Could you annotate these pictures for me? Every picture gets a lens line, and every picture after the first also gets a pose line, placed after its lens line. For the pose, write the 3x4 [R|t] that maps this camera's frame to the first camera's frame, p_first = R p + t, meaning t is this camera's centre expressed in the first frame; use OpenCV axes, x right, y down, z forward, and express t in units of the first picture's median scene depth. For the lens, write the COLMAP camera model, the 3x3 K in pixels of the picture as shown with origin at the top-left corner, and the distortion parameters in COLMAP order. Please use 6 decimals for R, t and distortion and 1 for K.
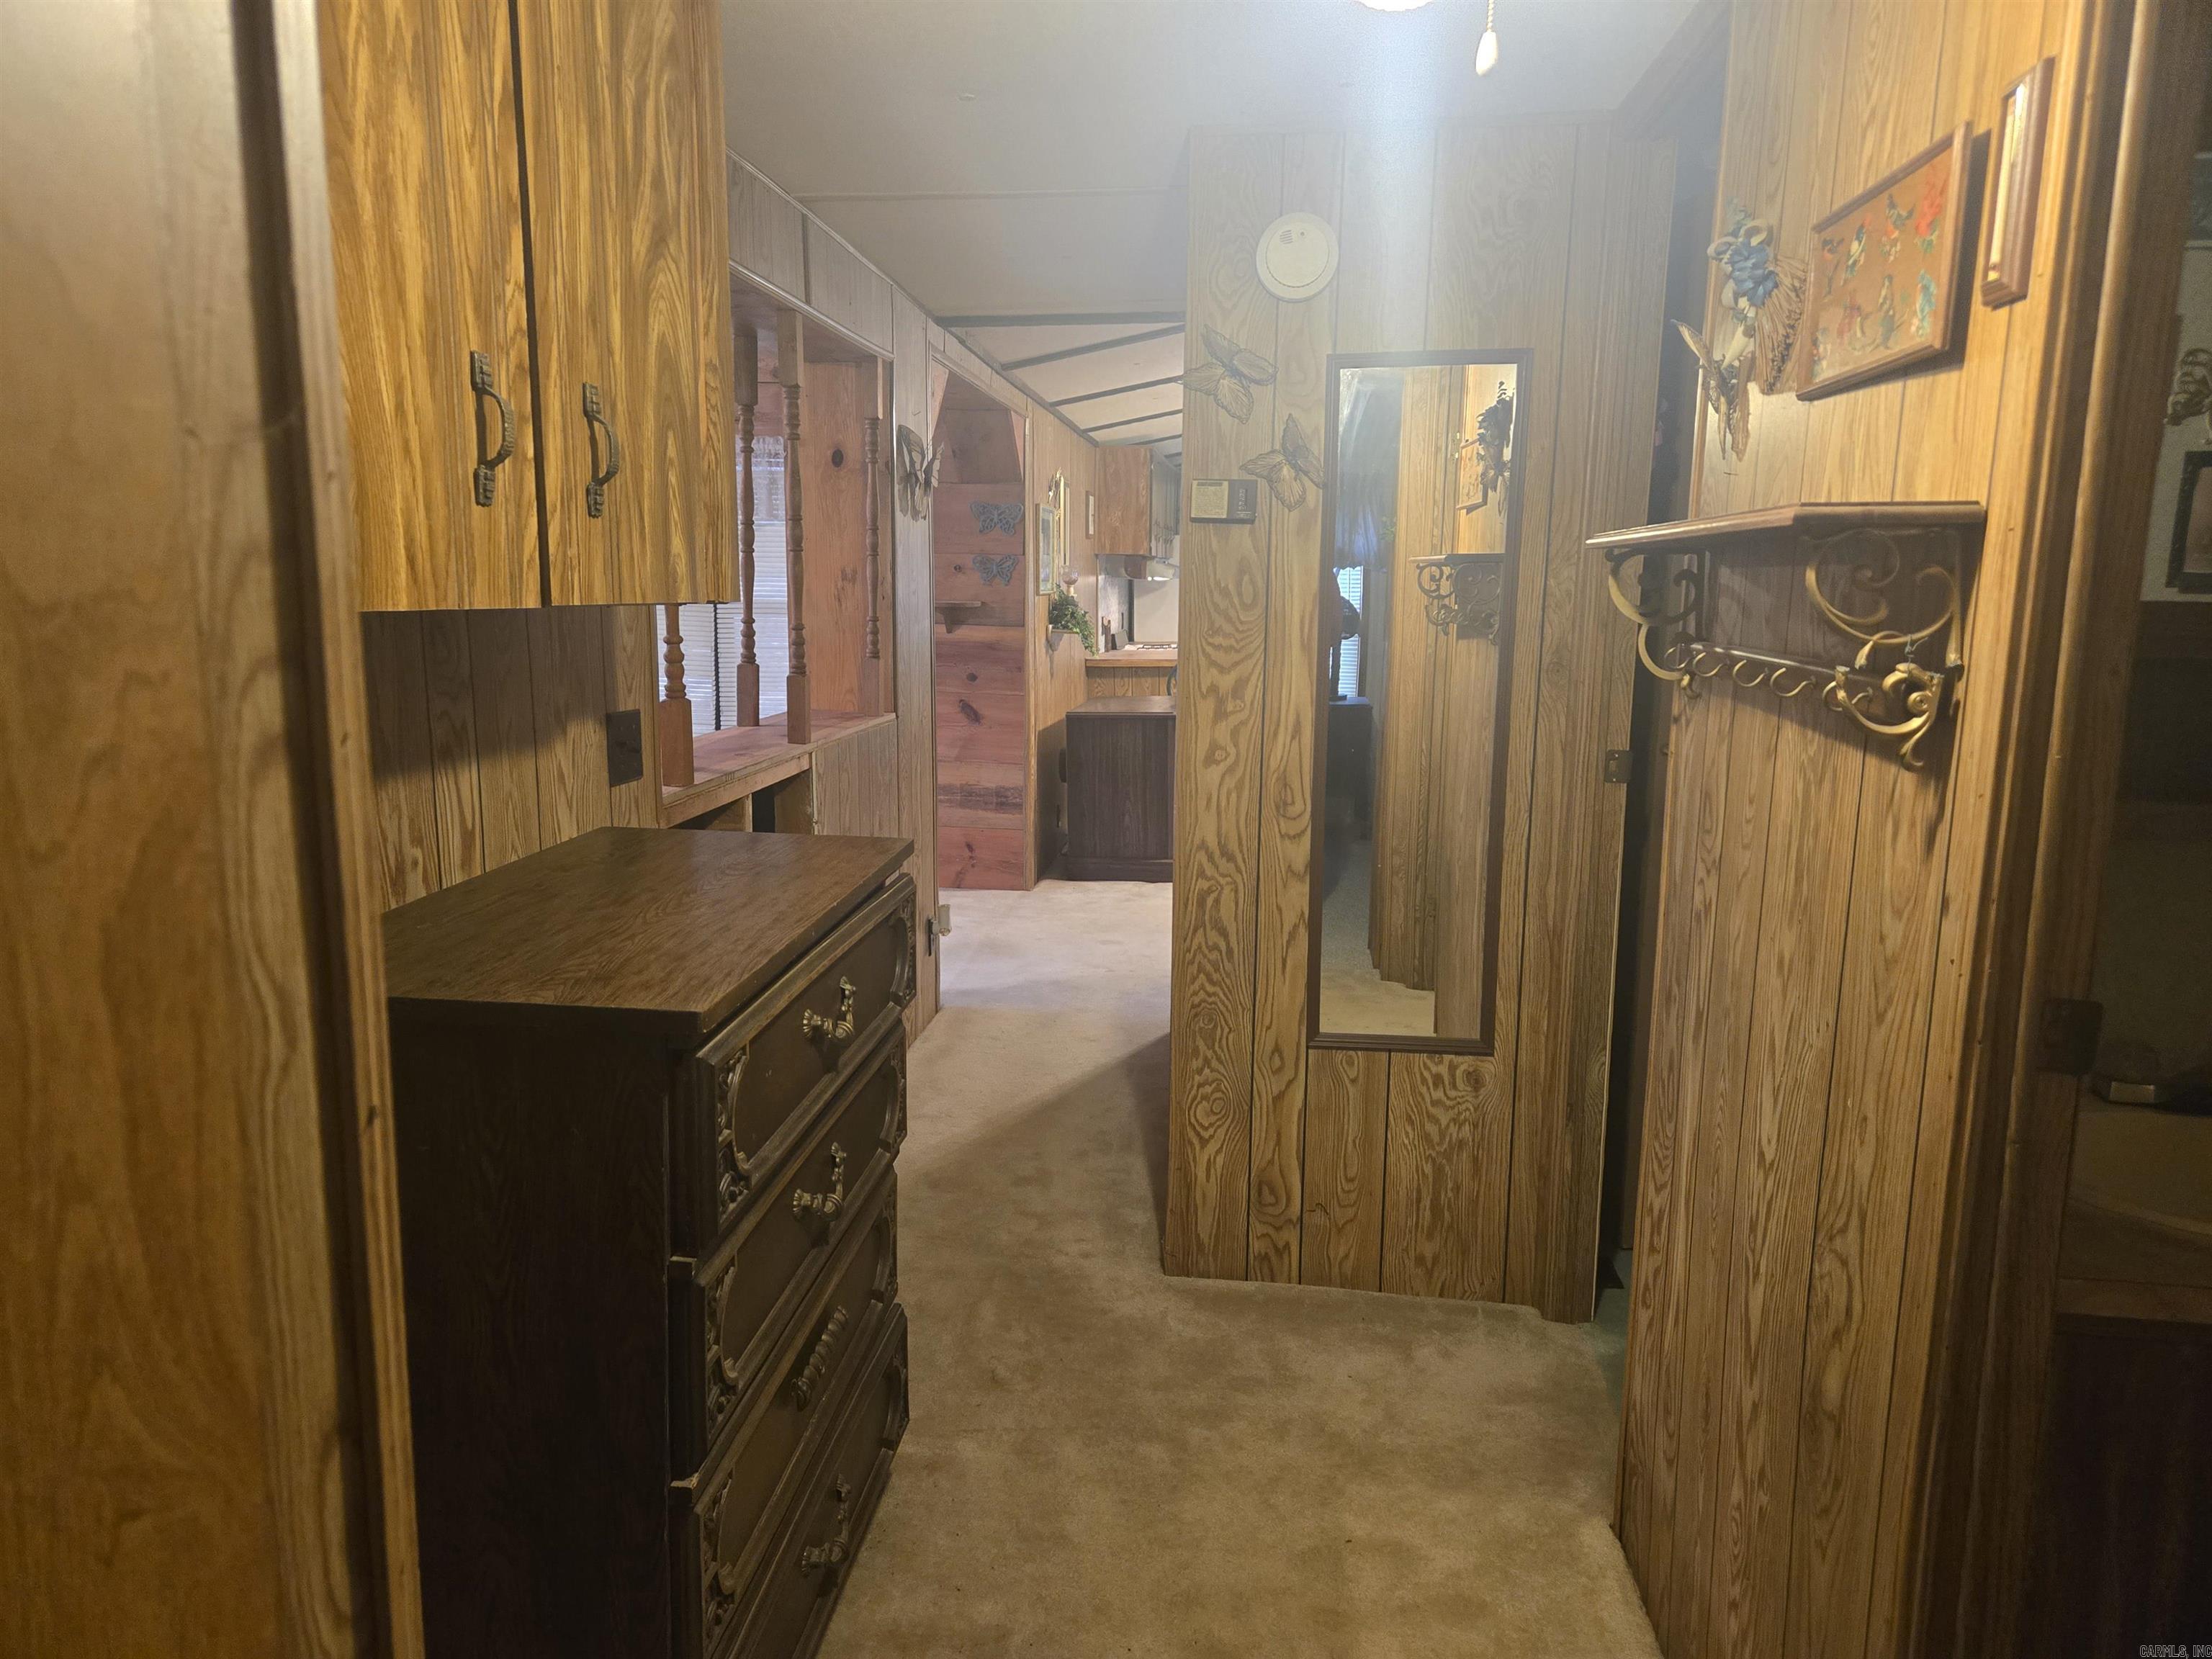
lens RADIAL K [[1473.4, 0, 1047.5], [0, 1473.4, 811.1], [0, 0, 1]] dist [0.076900, -0.062215]
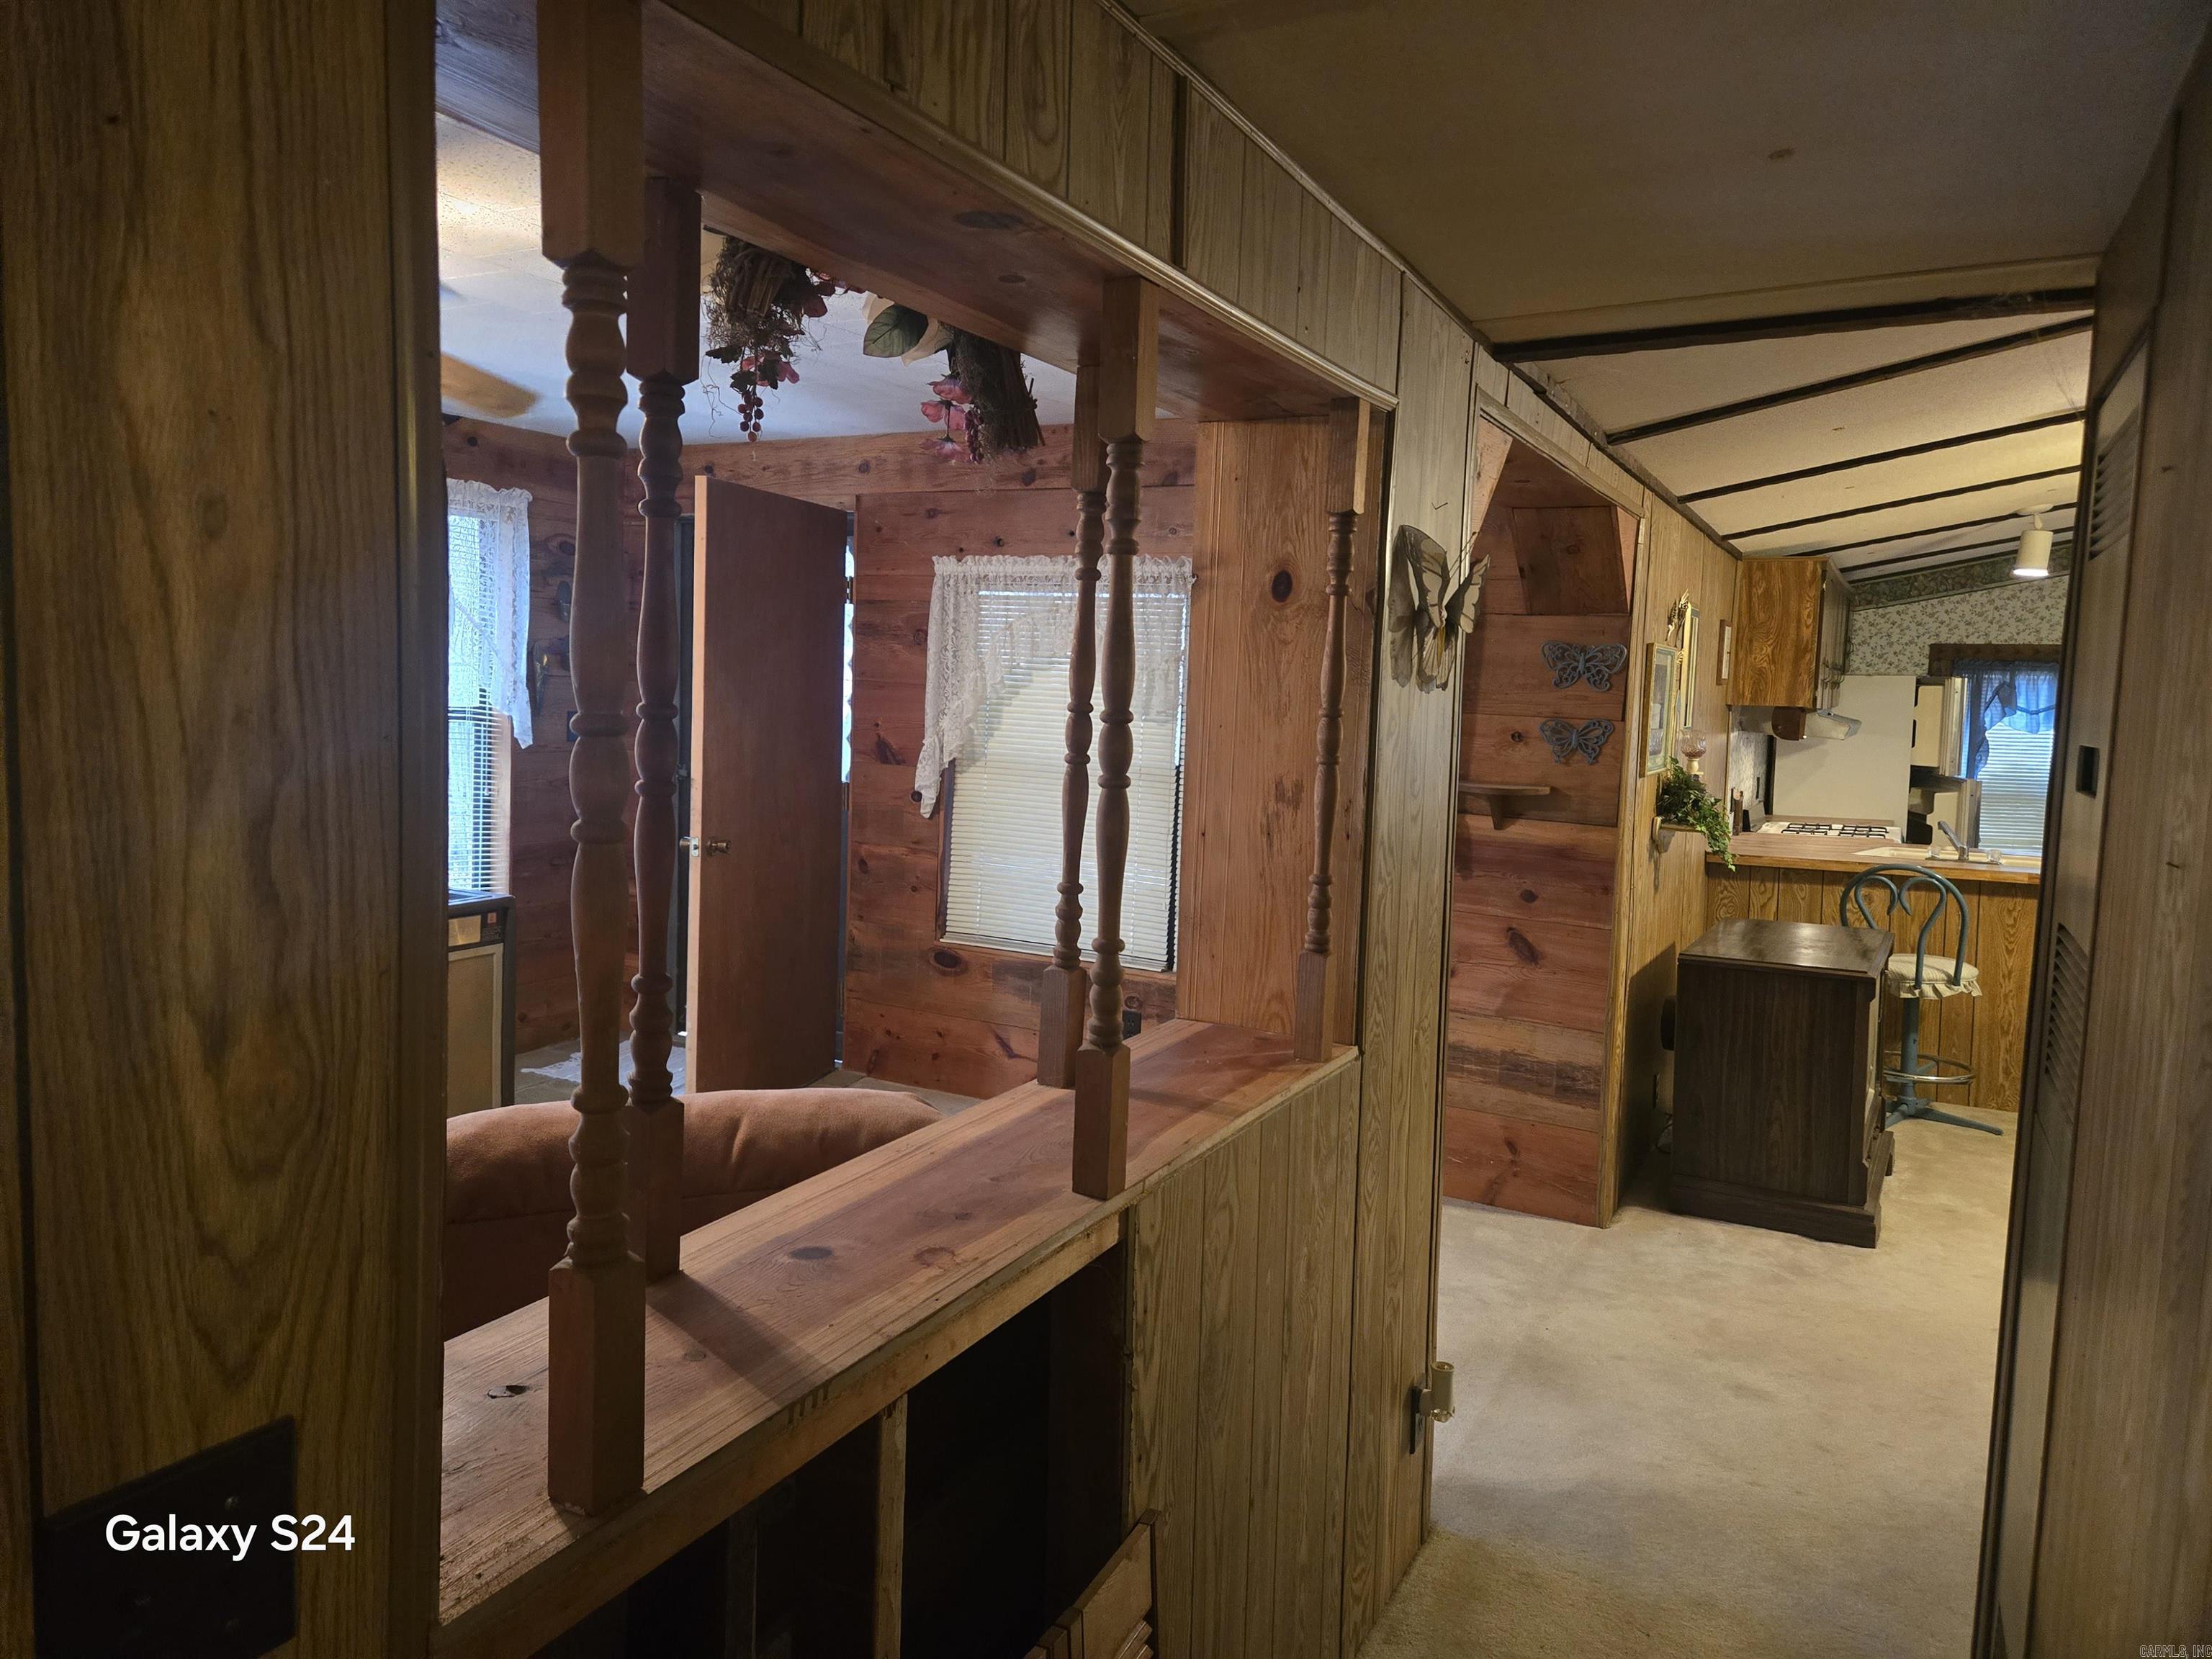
lens RADIAL K [[1473.4, 0, 1053.2], [0, 1473.4, 804.5], [0, 0, 1]] dist [0.076900, -0.062215]
pose [[0.930328, 0.052979, -0.362882, -0.009615], [-0.081763, 0.994568, -0.064415, -0.071438], [0.357498, 0.089598, 0.929606, 0.289067]]
